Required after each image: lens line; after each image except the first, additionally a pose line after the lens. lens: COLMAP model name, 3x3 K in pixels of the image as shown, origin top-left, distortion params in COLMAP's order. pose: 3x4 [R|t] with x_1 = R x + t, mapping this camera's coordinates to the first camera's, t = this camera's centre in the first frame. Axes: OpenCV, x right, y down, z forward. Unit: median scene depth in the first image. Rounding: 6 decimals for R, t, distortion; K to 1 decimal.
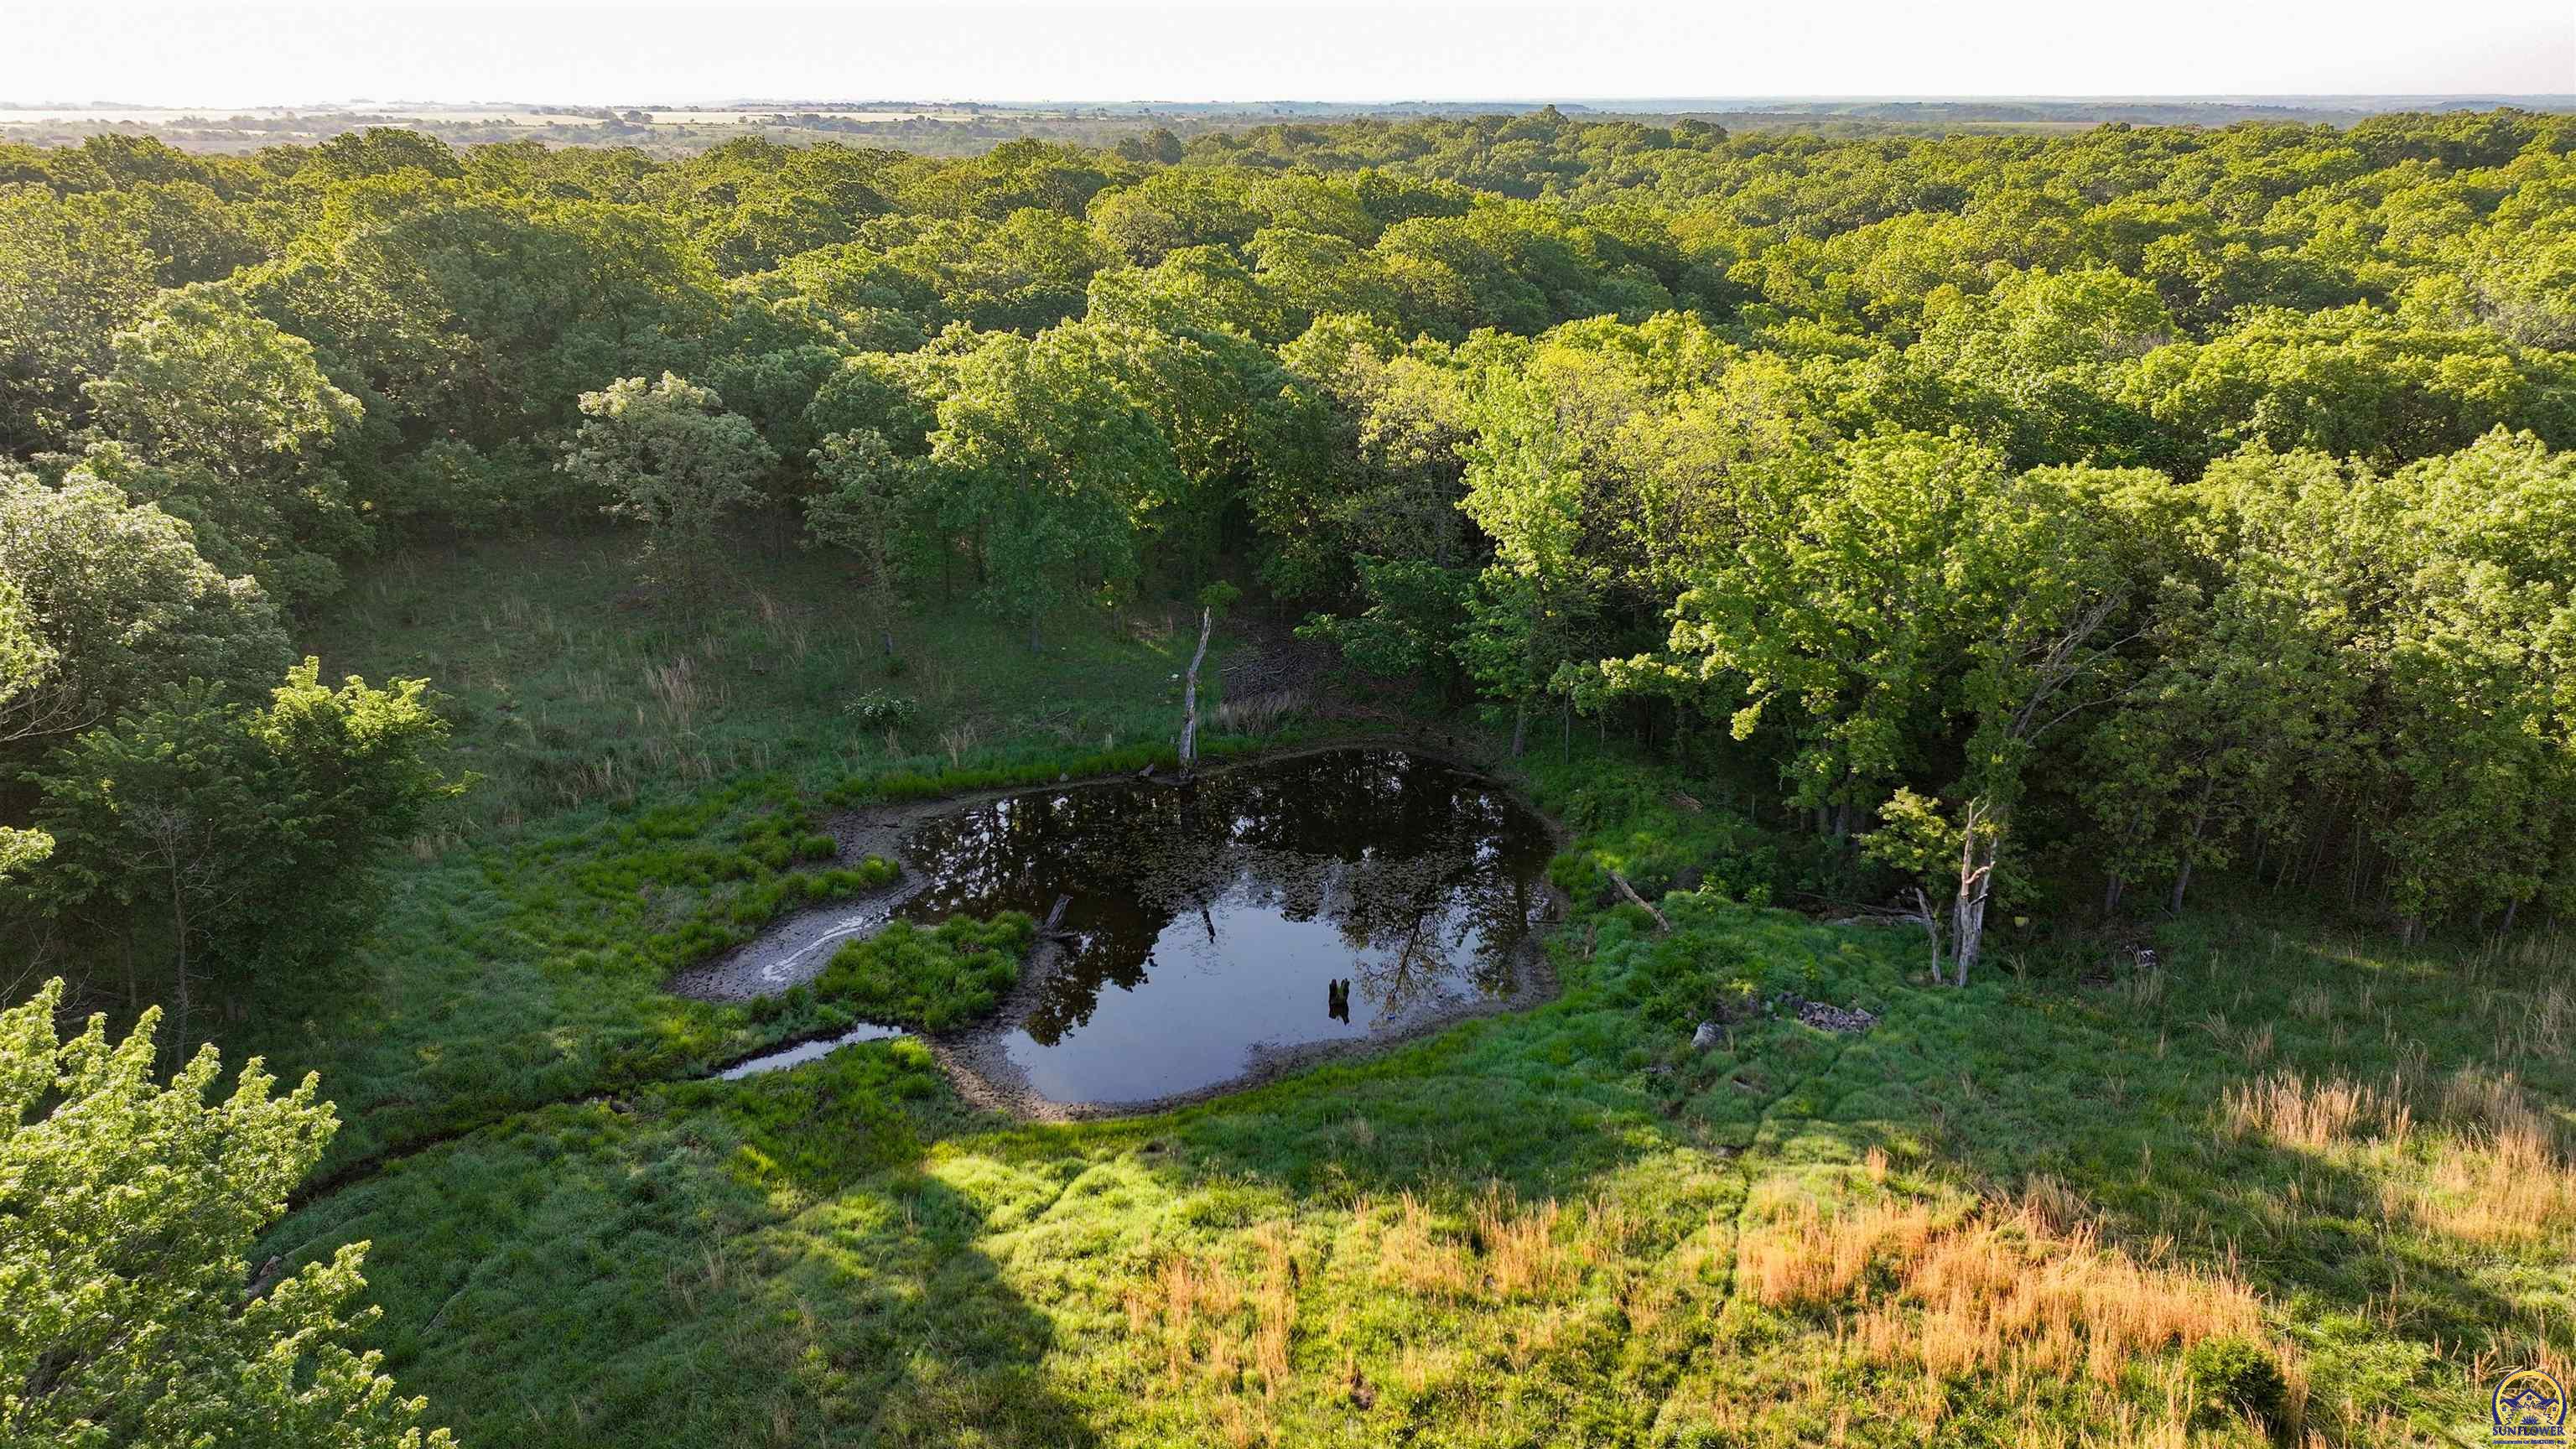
lens RADIAL K [[1830.8, 0, 1288.0], [0, 1830.8, 724.5], [0, 0, 1]] dist [-0.001784, 0.029494]
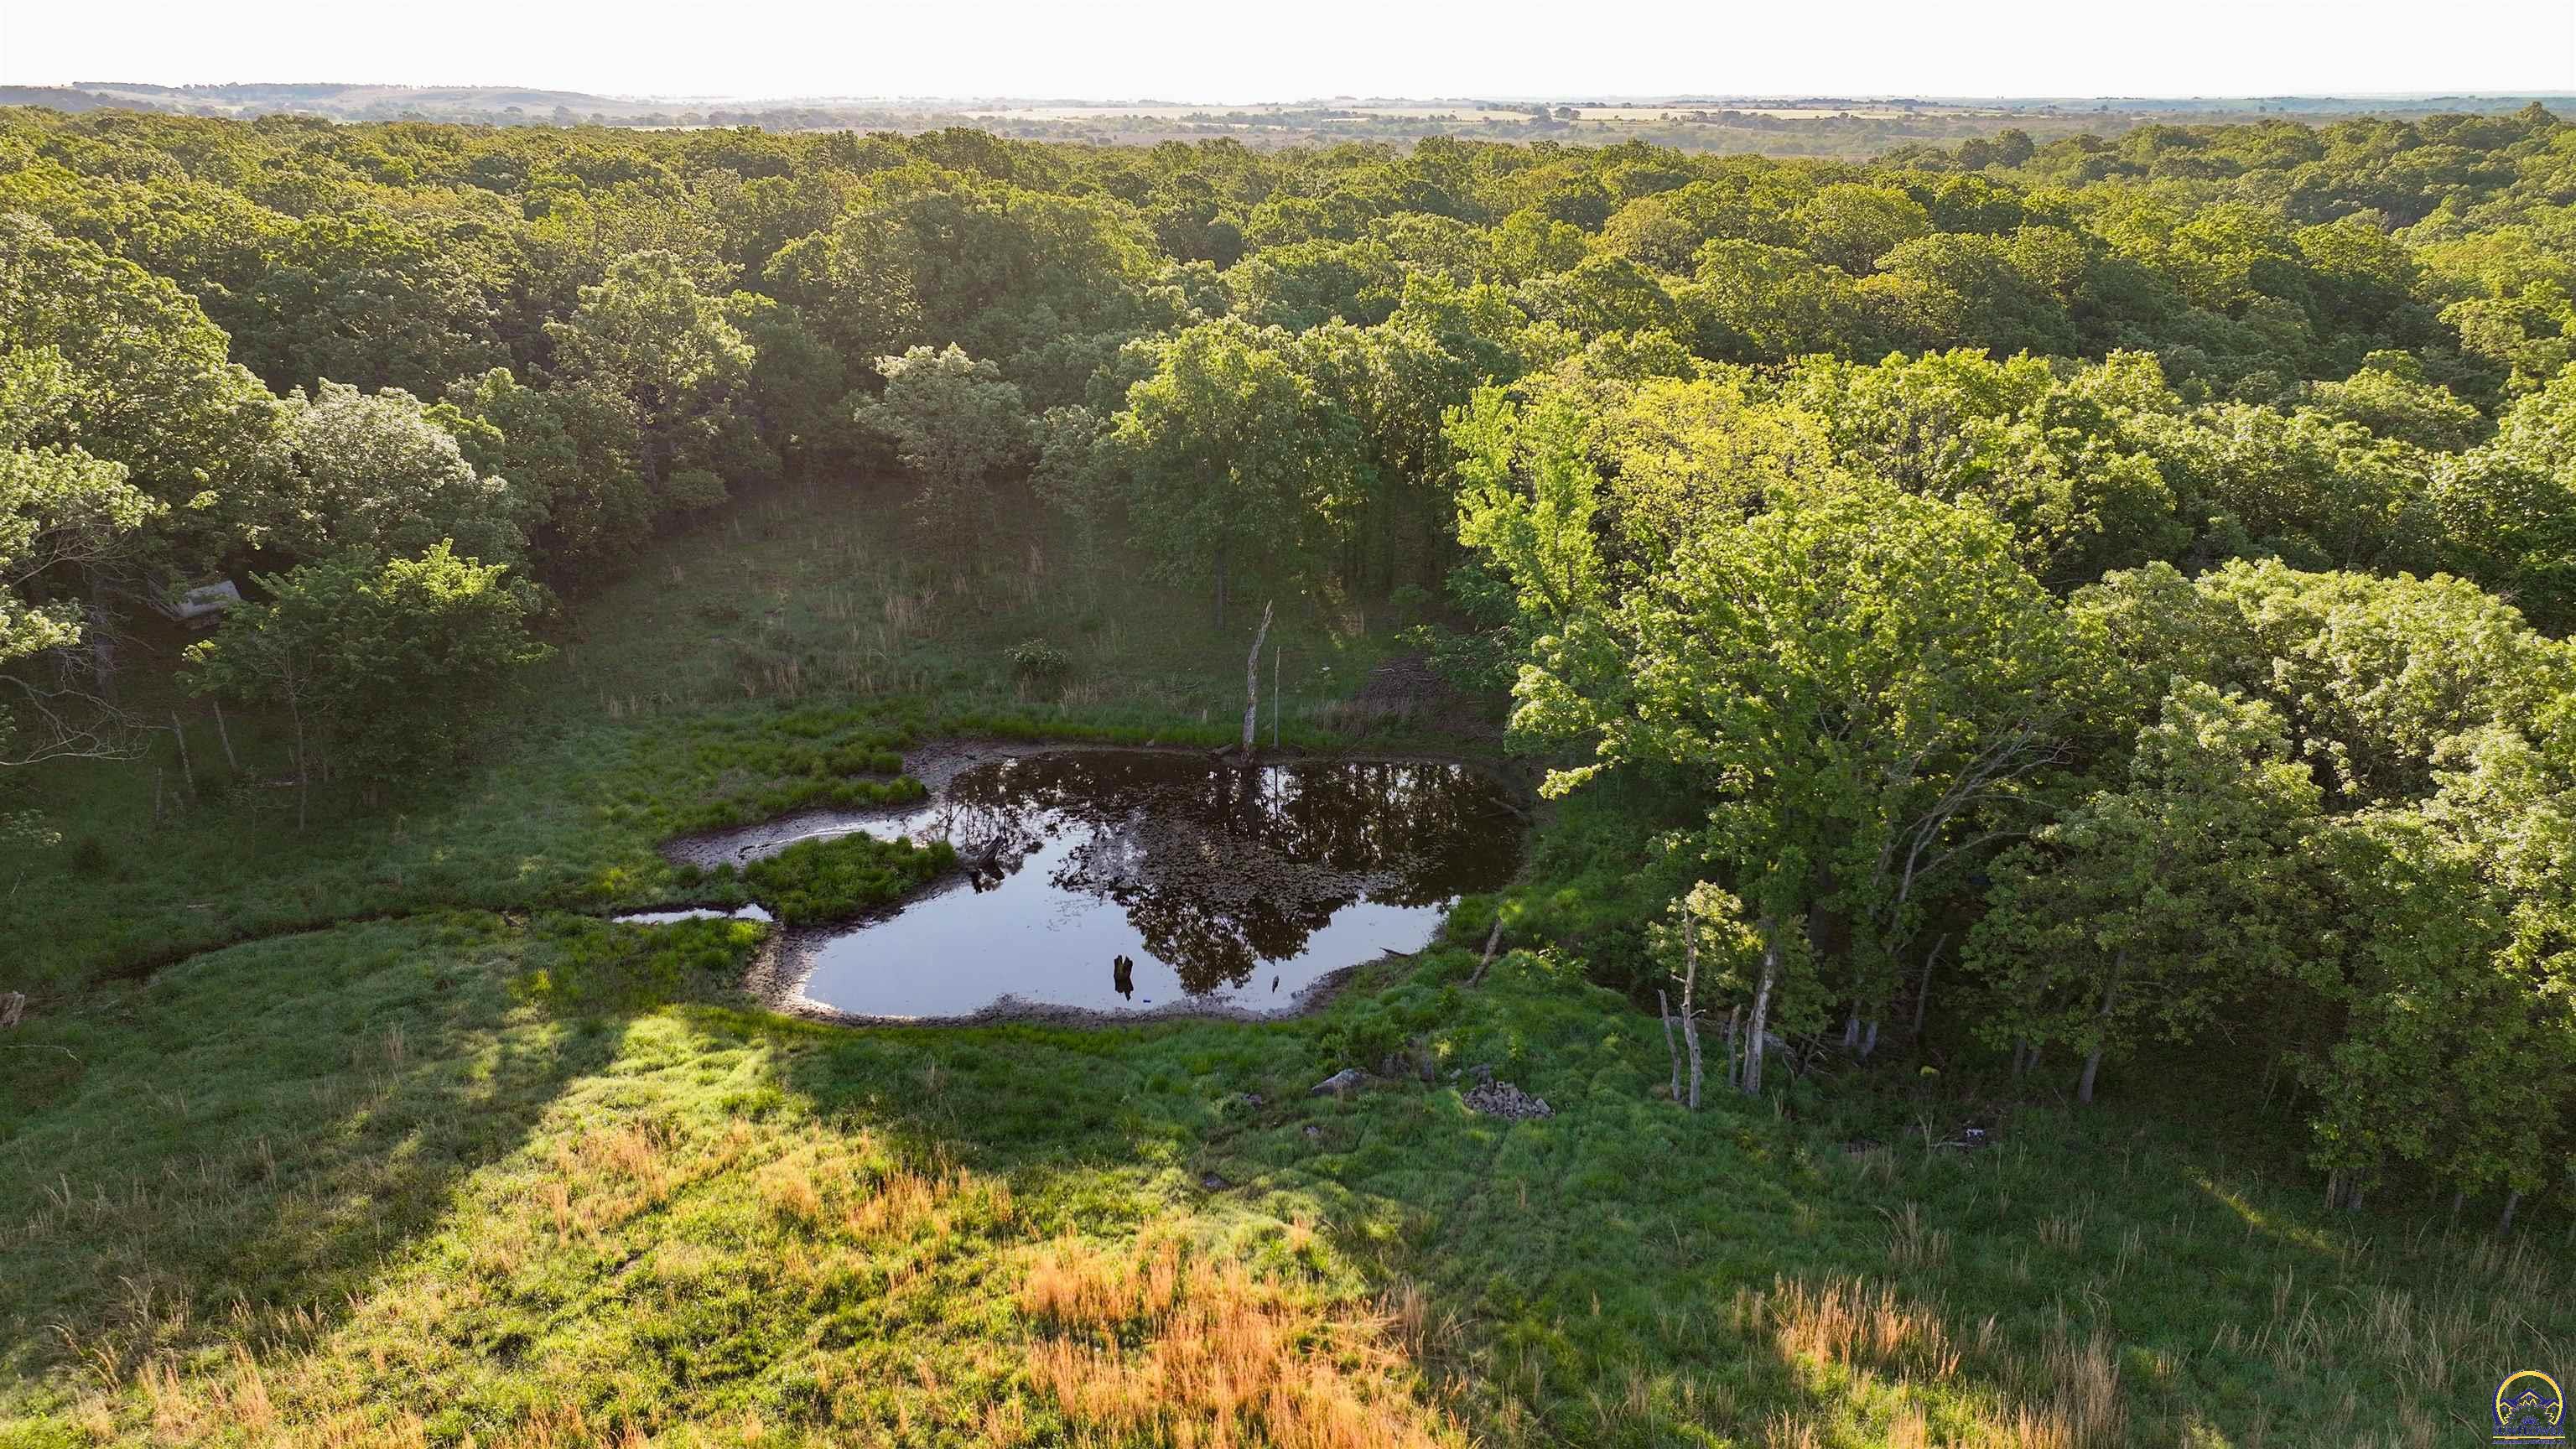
lens RADIAL K [[1830.8, 0, 1288.0], [0, 1830.8, 724.5], [0, 0, 1]] dist [-0.001784, 0.029494]
pose [[0.881173, 0.155798, -0.446387, 0.305656], [-0.154904, 0.987169, 0.038759, -0.025255], [0.446698, 0.034993, 0.894000, 0.056318]]
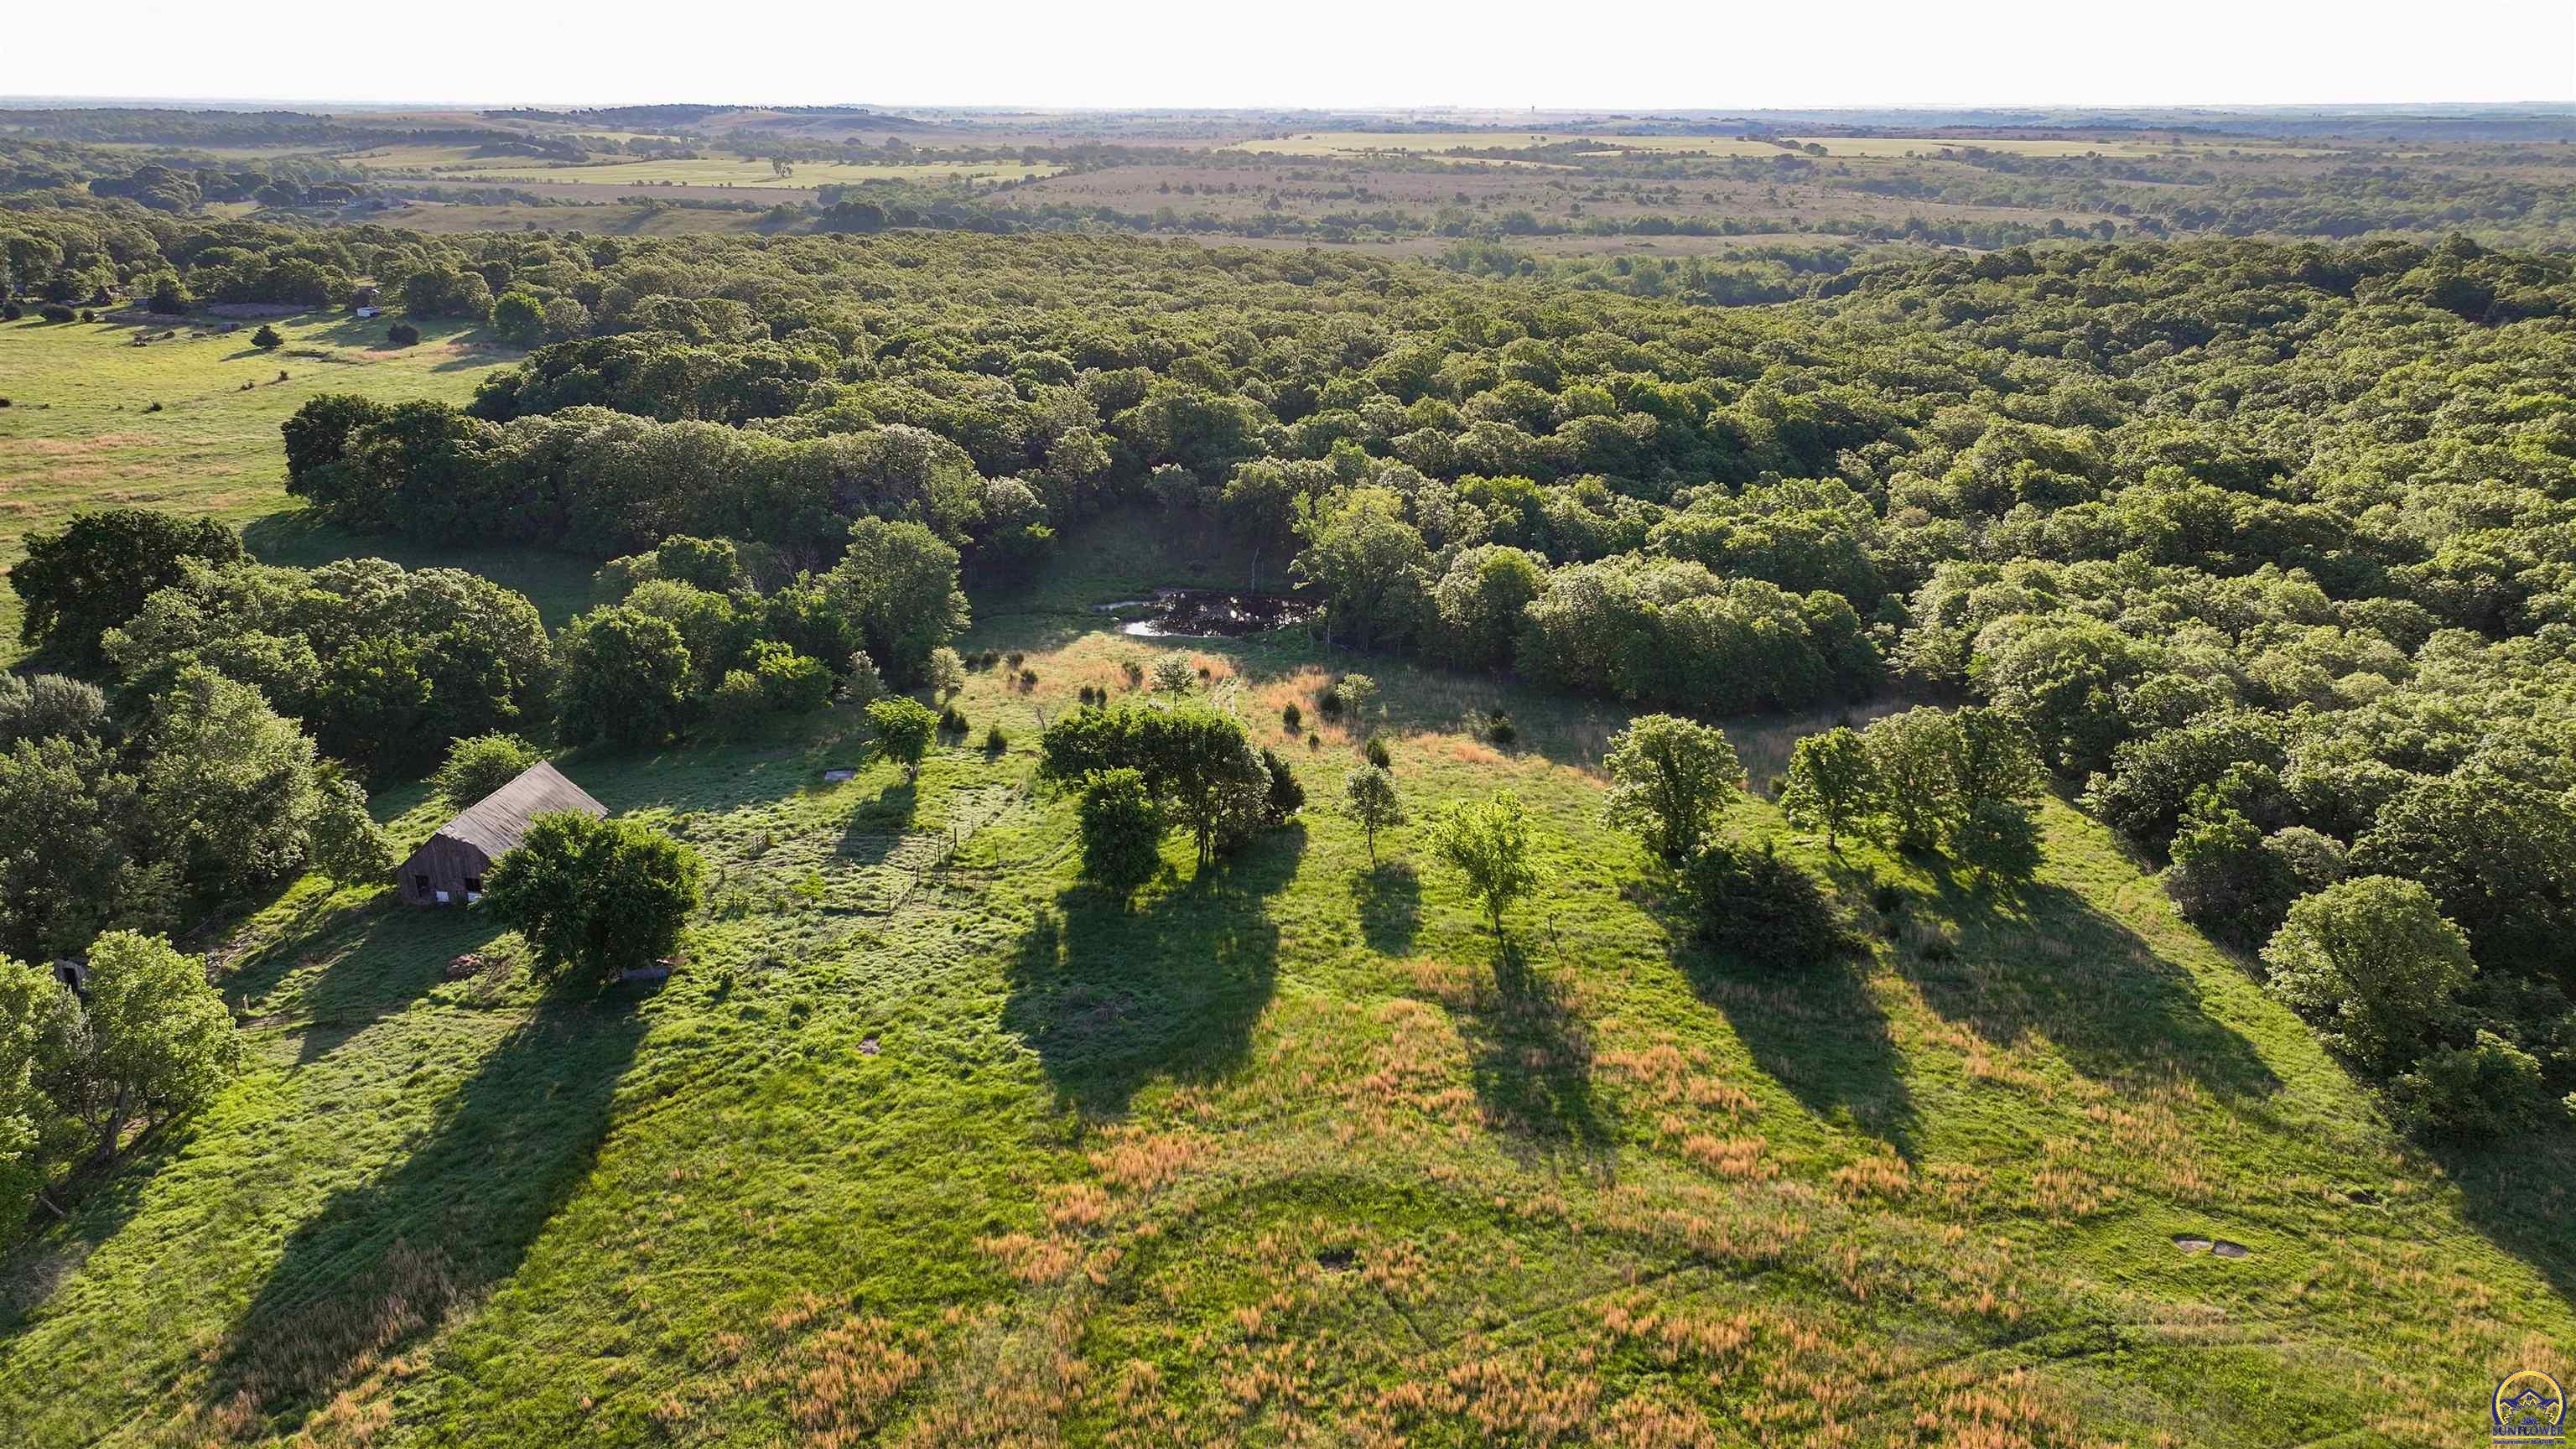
lens RADIAL K [[1830.8, 0, 1288.0], [0, 1830.8, 724.5], [0, 0, 1]] dist [-0.001784, 0.029494]
pose [[0.800777, 0.198698, -0.565045, 1.445617], [-0.198312, 0.978118, 0.062909, 0.026539], [0.565180, 0.061679, 0.822658, -1.304535]]
